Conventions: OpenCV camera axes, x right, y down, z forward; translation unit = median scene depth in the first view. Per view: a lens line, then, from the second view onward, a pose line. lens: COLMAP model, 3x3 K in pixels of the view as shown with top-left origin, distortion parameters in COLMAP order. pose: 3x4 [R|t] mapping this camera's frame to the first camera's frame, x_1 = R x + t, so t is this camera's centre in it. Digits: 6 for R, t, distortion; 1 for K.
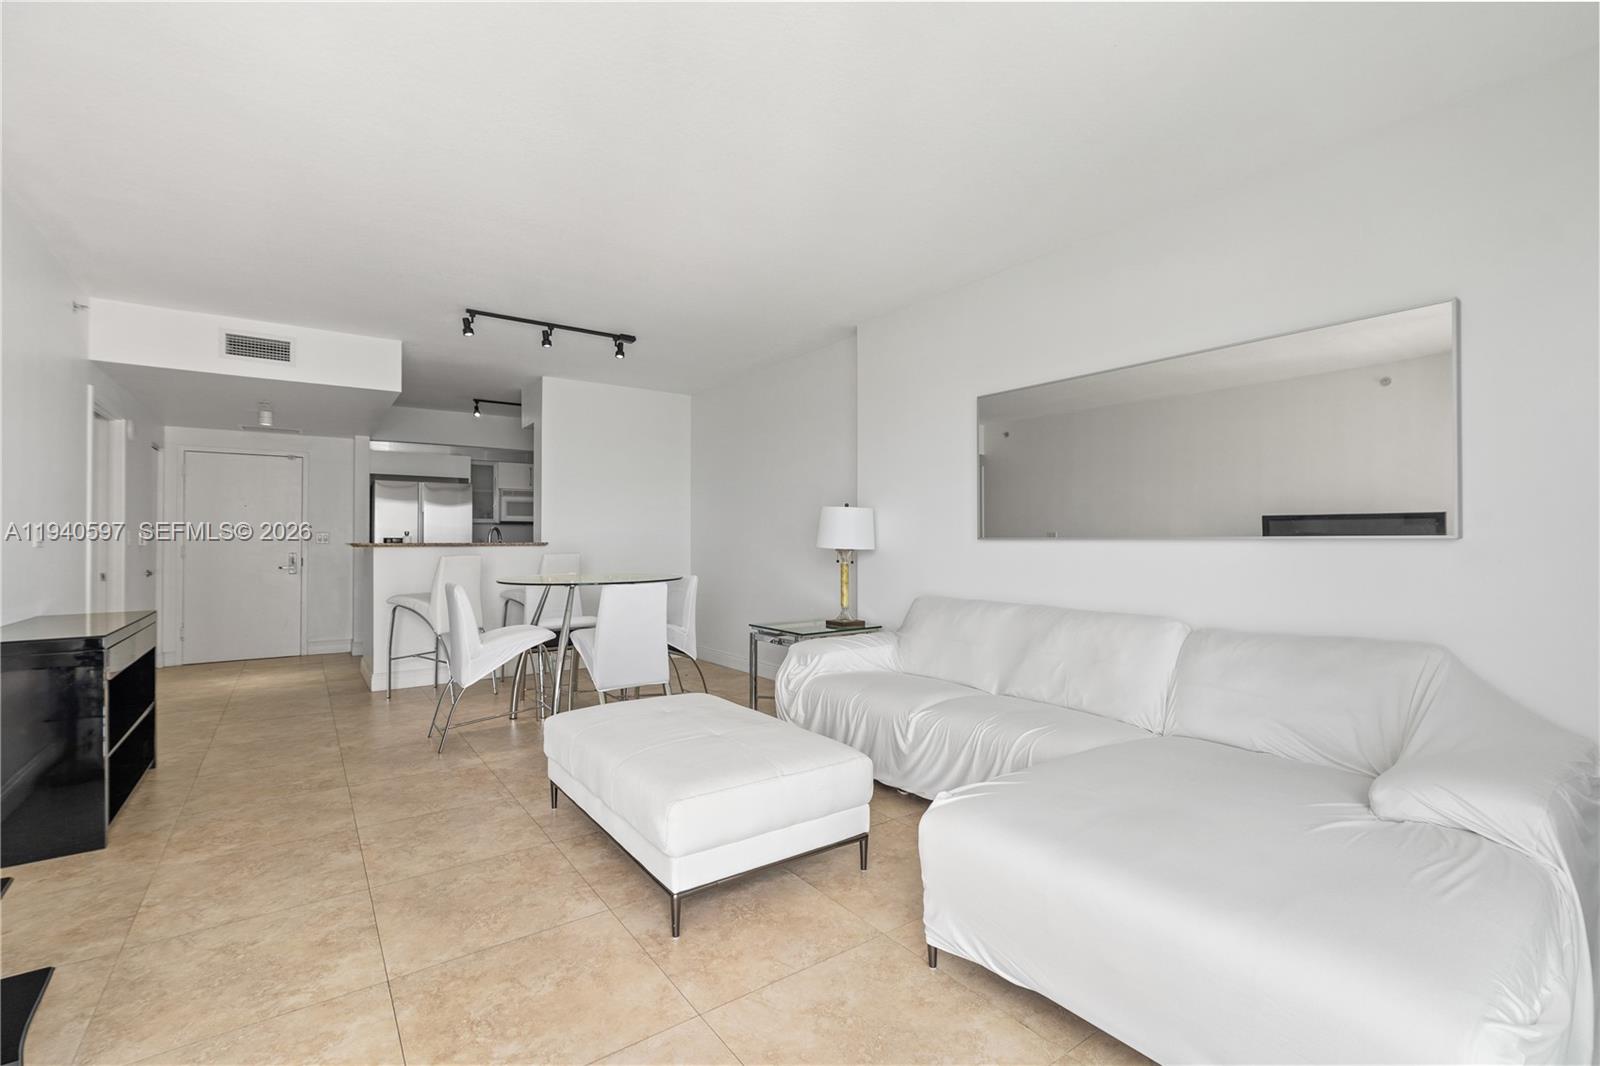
lens RADIAL K [[703.1, 0, 796.2], [0, 703.1, 533.1], [0, 0, 1]] dist [-0.007021, 0.005155]
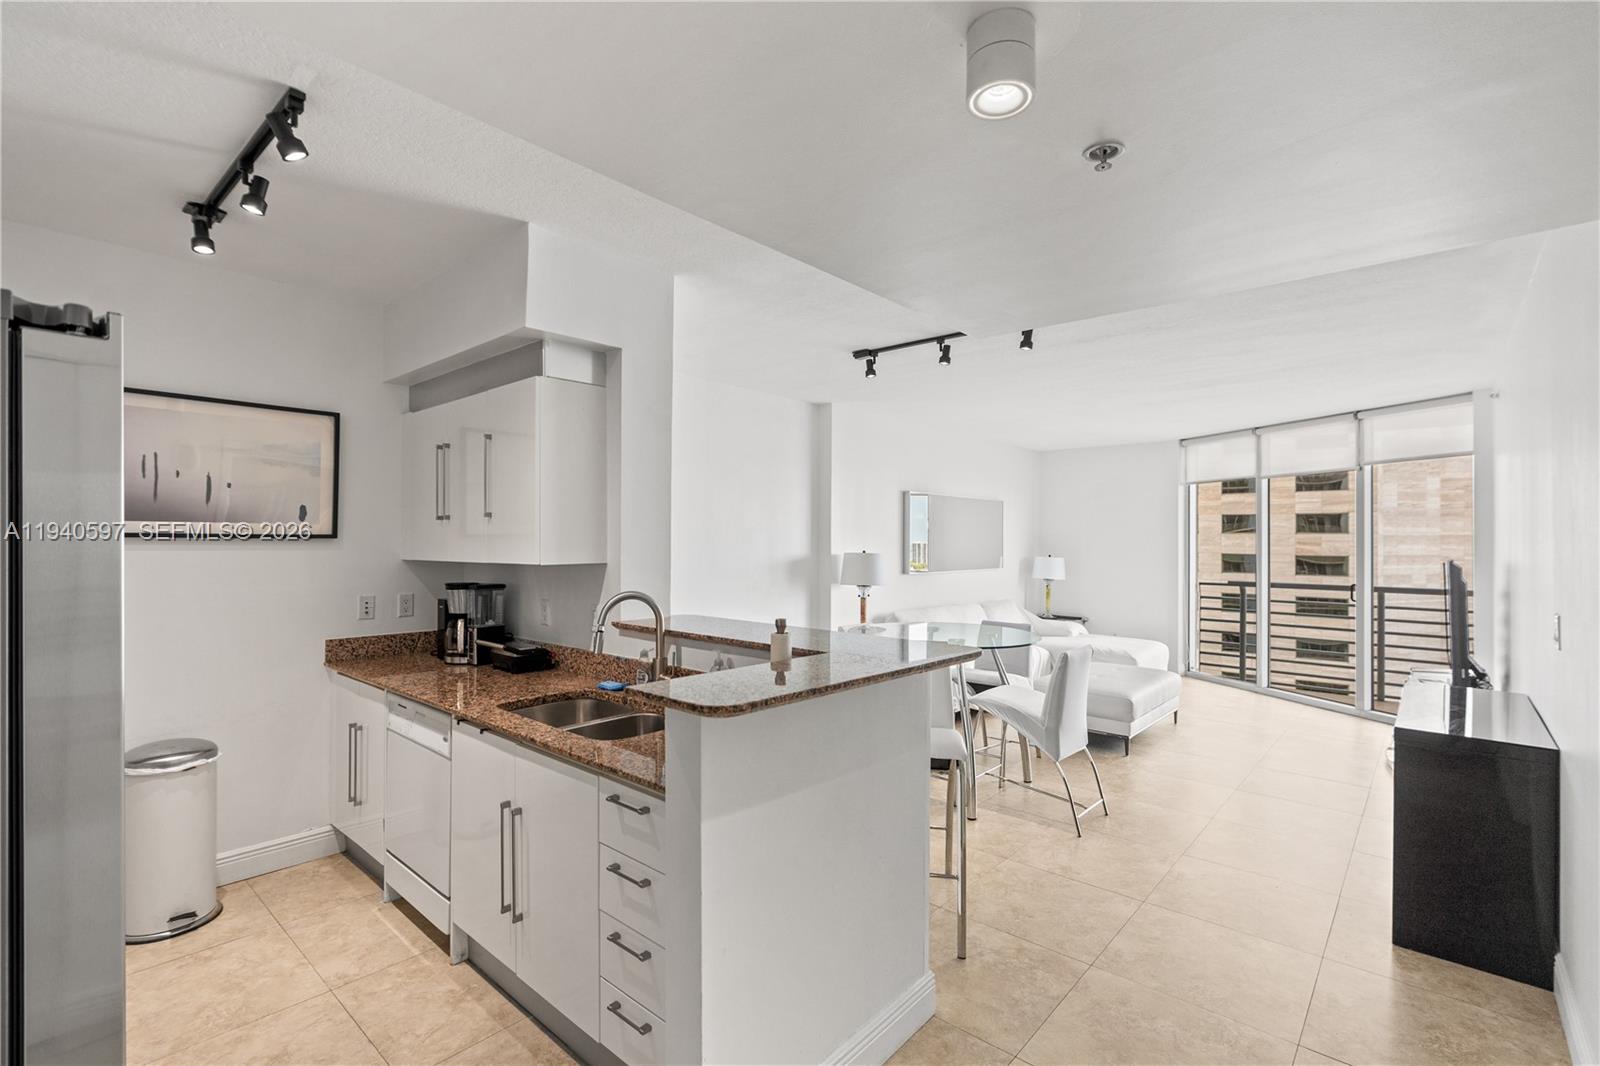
lens RADIAL K [[725.4, 0, 805.3], [0, 725.4, 534.4], [0, 0, 1]] dist [-0.001895, 0.000273]
pose [[-0.232391, 0.007618, 0.972593, -1.210973], [-0.017811, 0.999768, -0.012087, -0.054520], [-0.972459, -0.020131, -0.232202, 1.427988]]
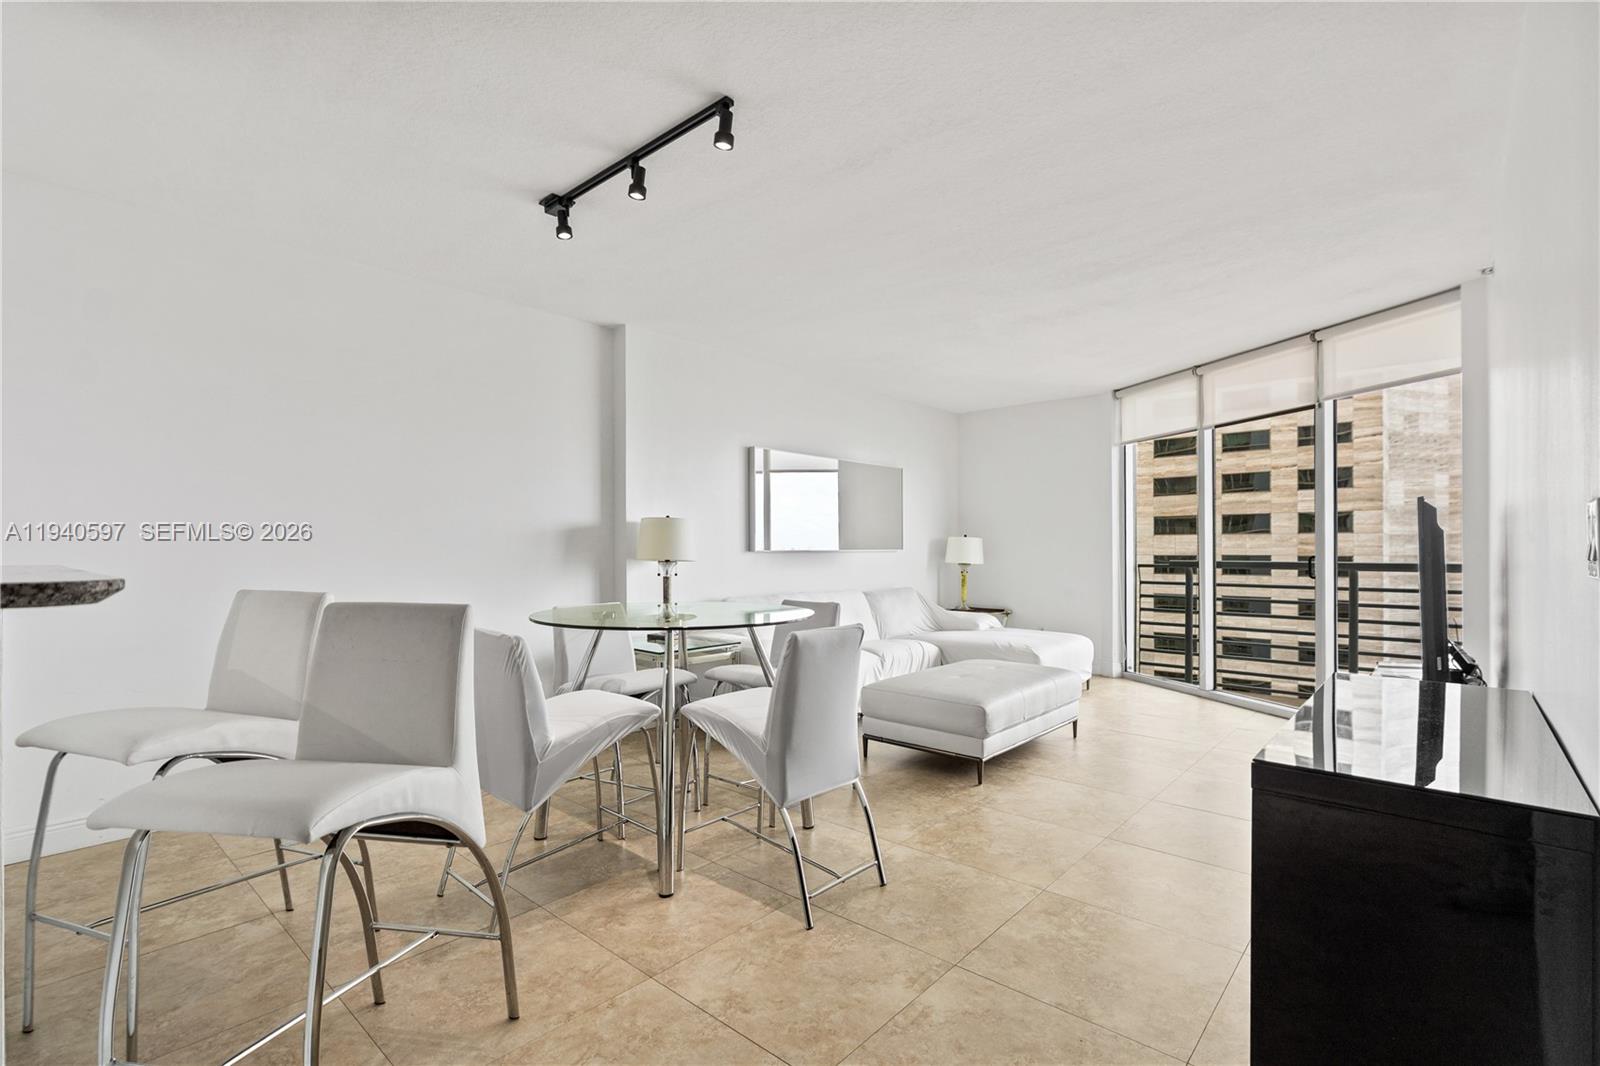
lens RADIAL K [[729.5, 0, 808.9], [0, 729.5, 548.6], [0, 0, 1]] dist [-0.002740, 0.000369]
pose [[-0.229018, 0.003513, 0.973416, -0.982354], [-0.008391, 0.999949, -0.005583, 0.008034], [-0.973386, -0.009446, -0.228977, 1.050768]]
